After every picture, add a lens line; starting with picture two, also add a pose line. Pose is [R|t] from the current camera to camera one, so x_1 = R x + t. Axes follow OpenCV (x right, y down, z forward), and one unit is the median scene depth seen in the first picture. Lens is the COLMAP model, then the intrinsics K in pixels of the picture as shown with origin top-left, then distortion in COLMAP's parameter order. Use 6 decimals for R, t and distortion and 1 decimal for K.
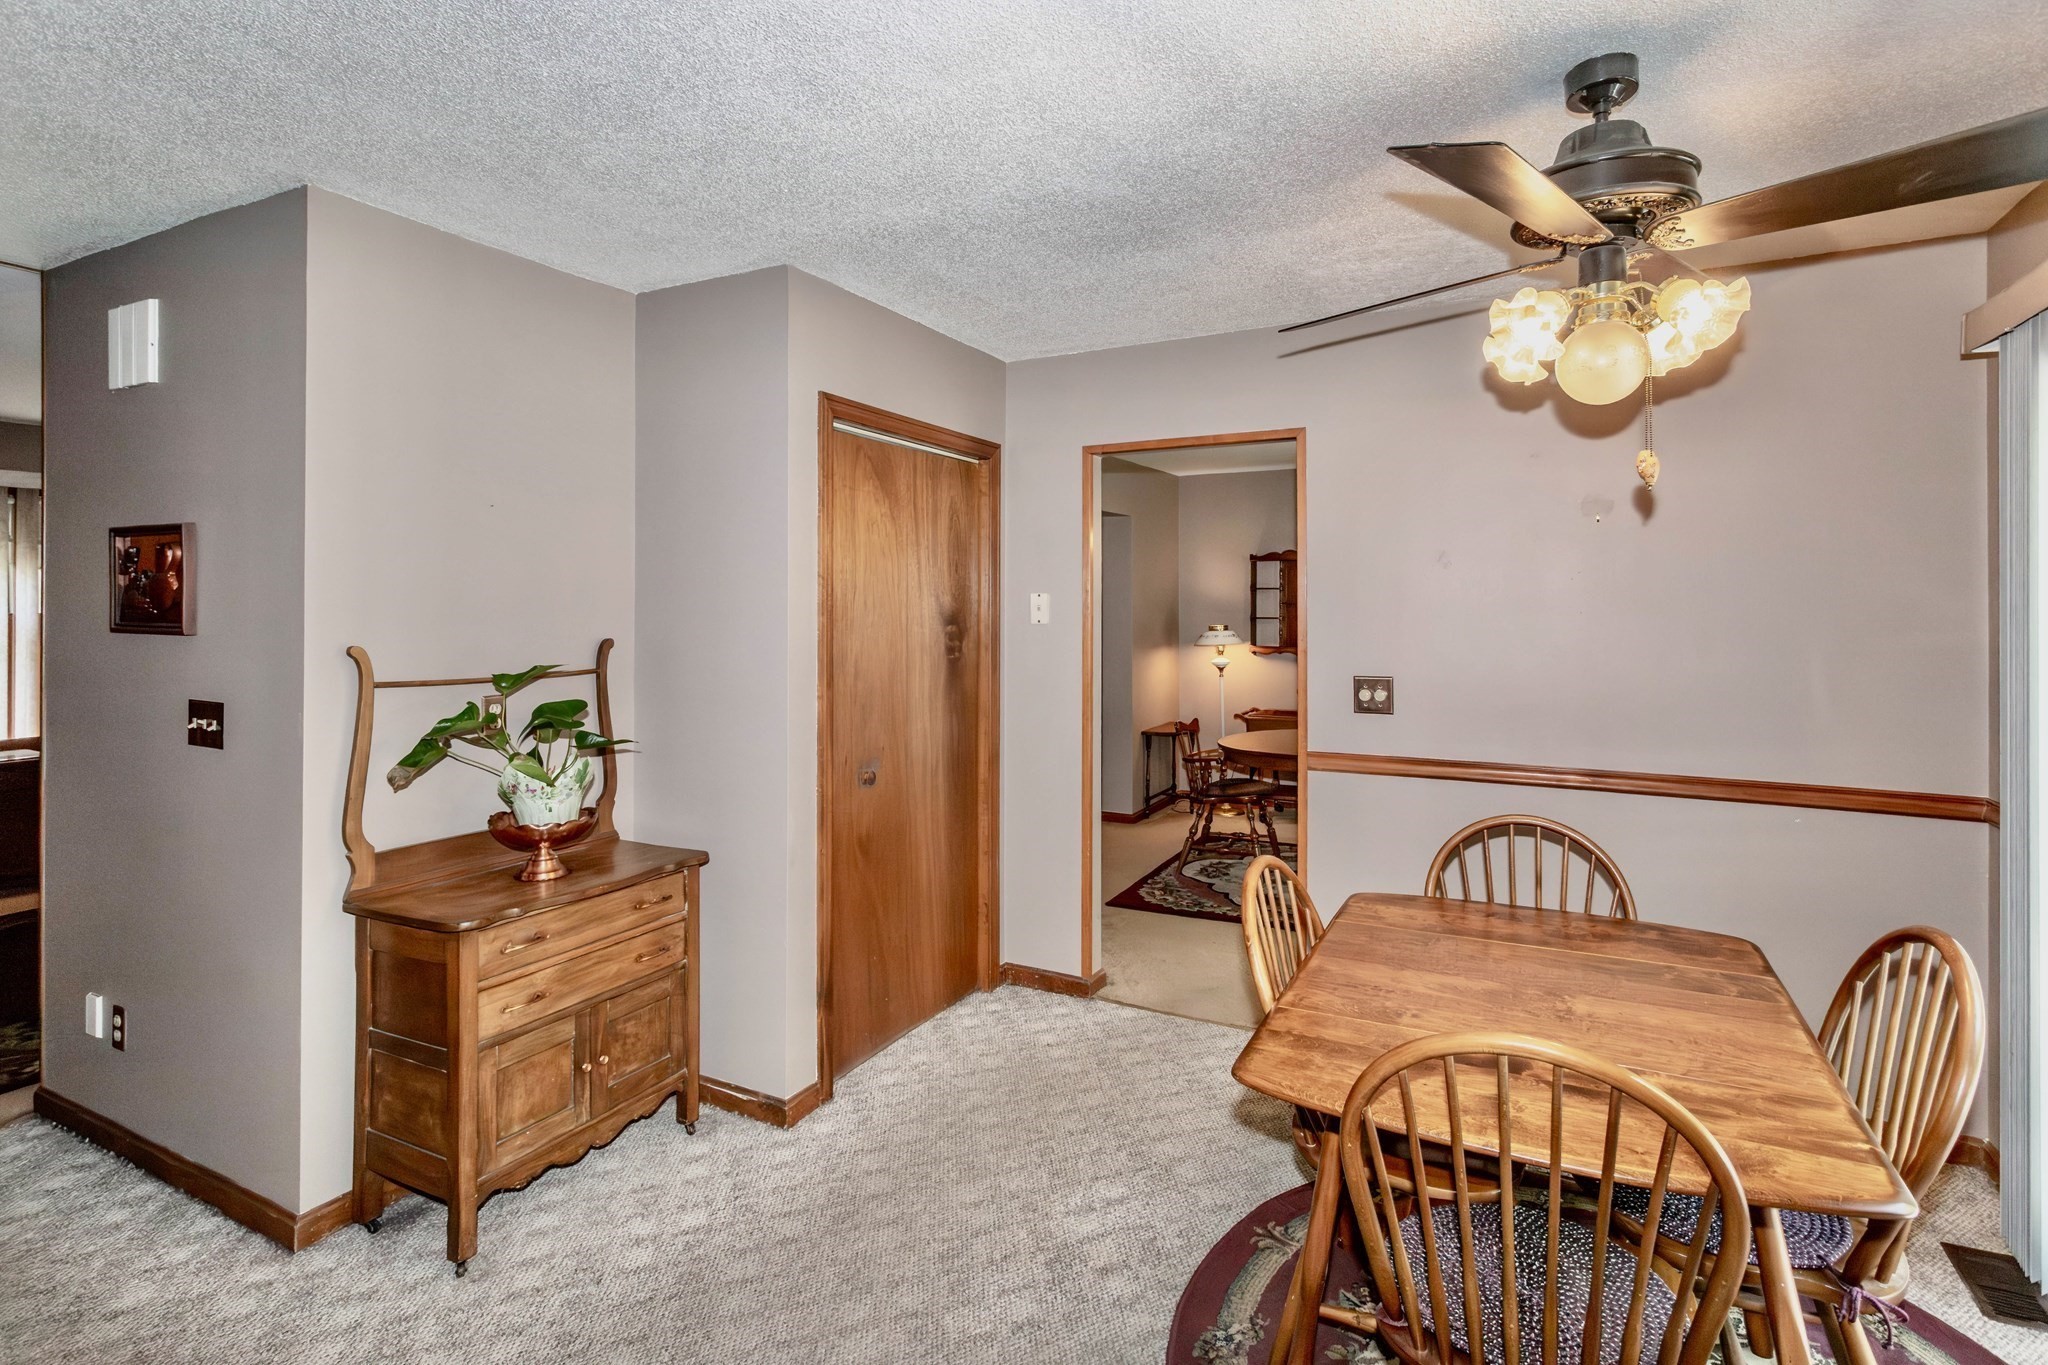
lens RADIAL K [[998.2, 0, 1037.1], [0, 998.2, 605.6], [0, 0, 1]] dist [-0.000010, -0.000531]
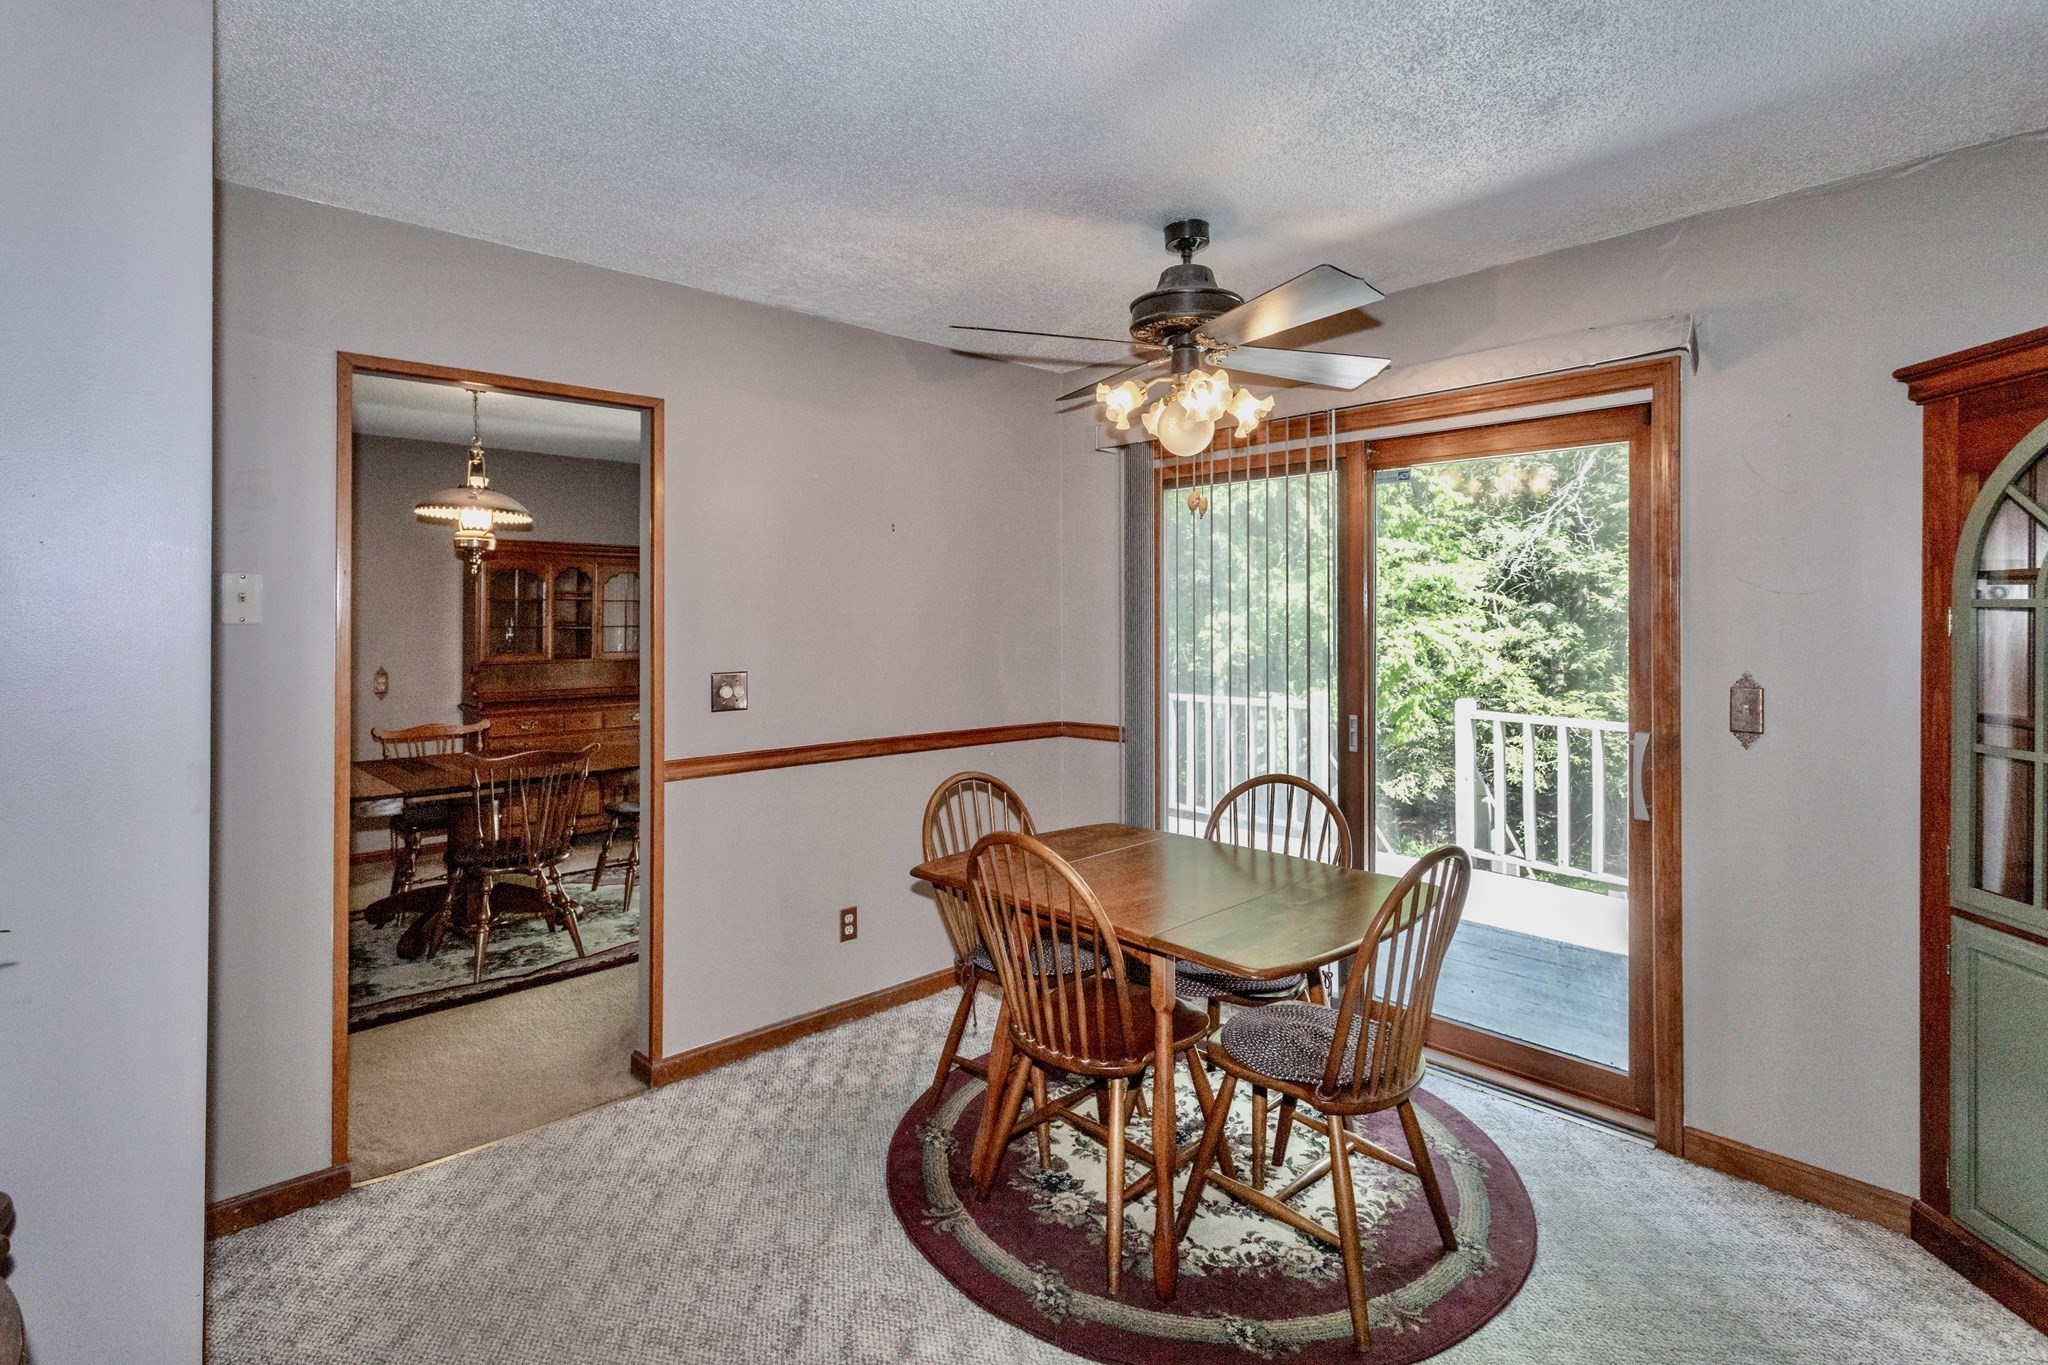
lens RADIAL K [[998.2, 0, 1037.1], [0, 998.2, 605.6], [0, 0, 1]] dist [-0.000010, -0.000531]
pose [[0.325742, 0.008125, 0.945424, -0.692323], [0.002170, 0.999954, -0.009341, 0.021814], [-0.945456, 0.005094, 0.325709, 0.575107]]
